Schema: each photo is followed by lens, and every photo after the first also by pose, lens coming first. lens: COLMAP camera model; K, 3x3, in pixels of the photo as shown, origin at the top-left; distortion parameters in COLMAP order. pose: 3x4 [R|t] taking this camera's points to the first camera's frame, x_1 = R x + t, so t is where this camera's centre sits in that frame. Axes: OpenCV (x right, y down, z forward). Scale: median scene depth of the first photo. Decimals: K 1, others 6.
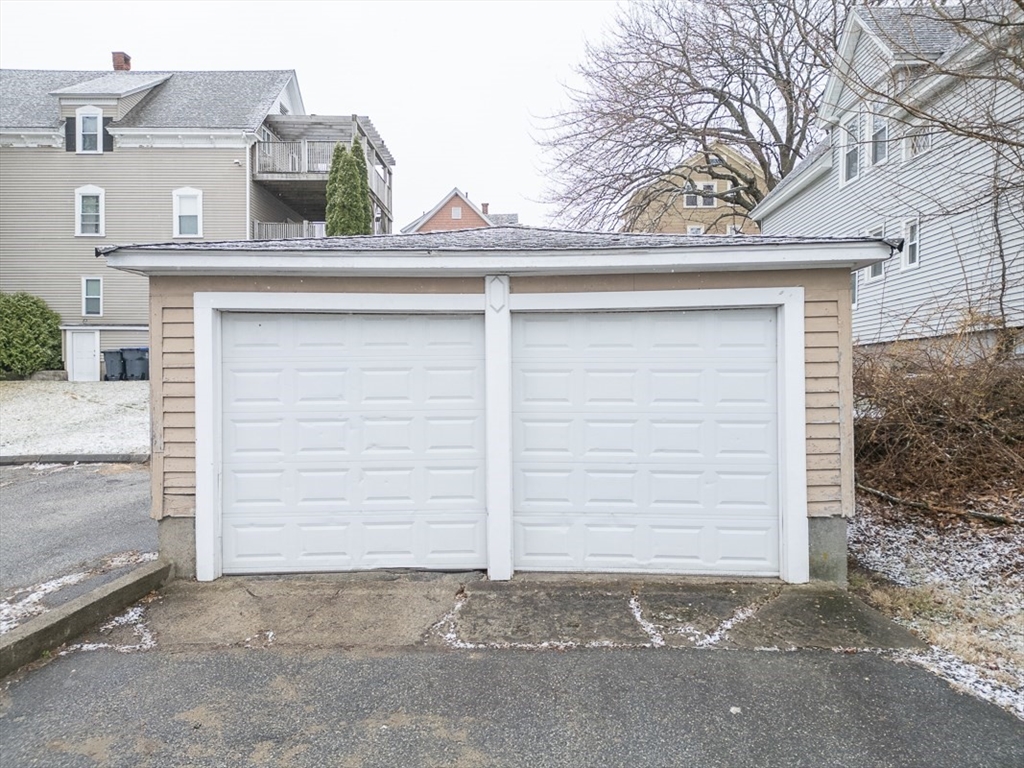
lens RADIAL K [[725.9, 0, 510.4], [0, 725.9, 384.6], [0, 0, 1]] dist [0.026413, -0.031198]
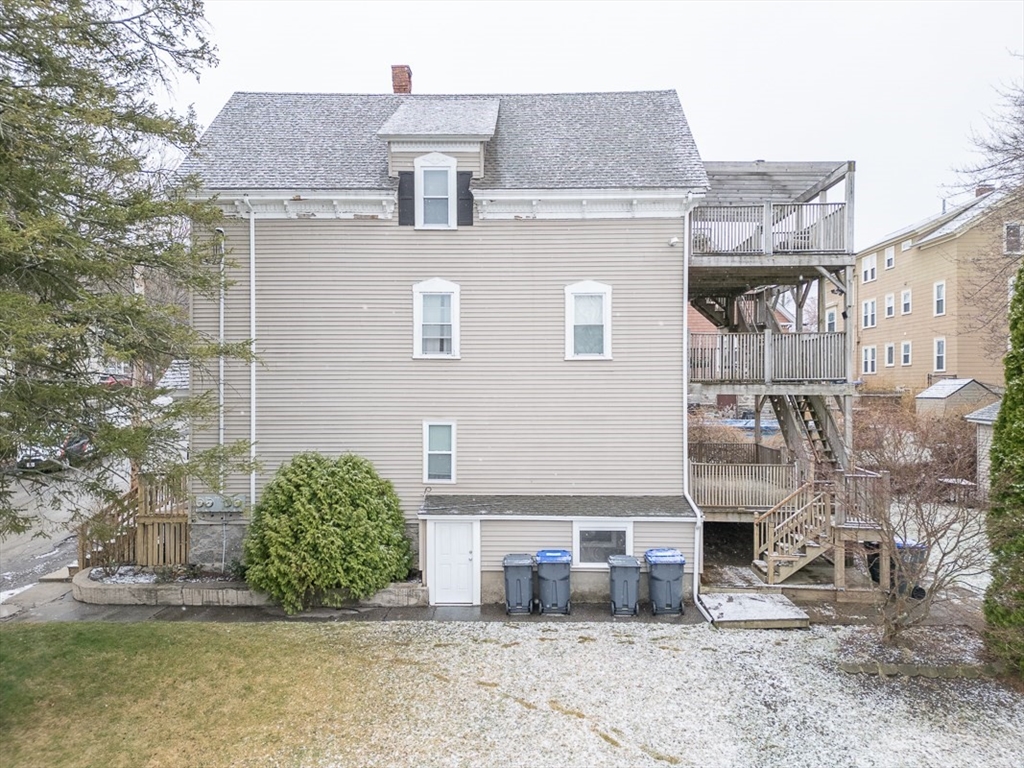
lens RADIAL K [[725.9, 0, 516.3], [0, 725.9, 385.8], [0, 0, 1]] dist [0.026413, -0.031198]
pose [[0.999871, -0.002549, -0.015857, -0.497019], [0.002496, 0.999991, -0.003387, -0.177115], [0.015866, 0.003347, 0.999869, 0.366675]]
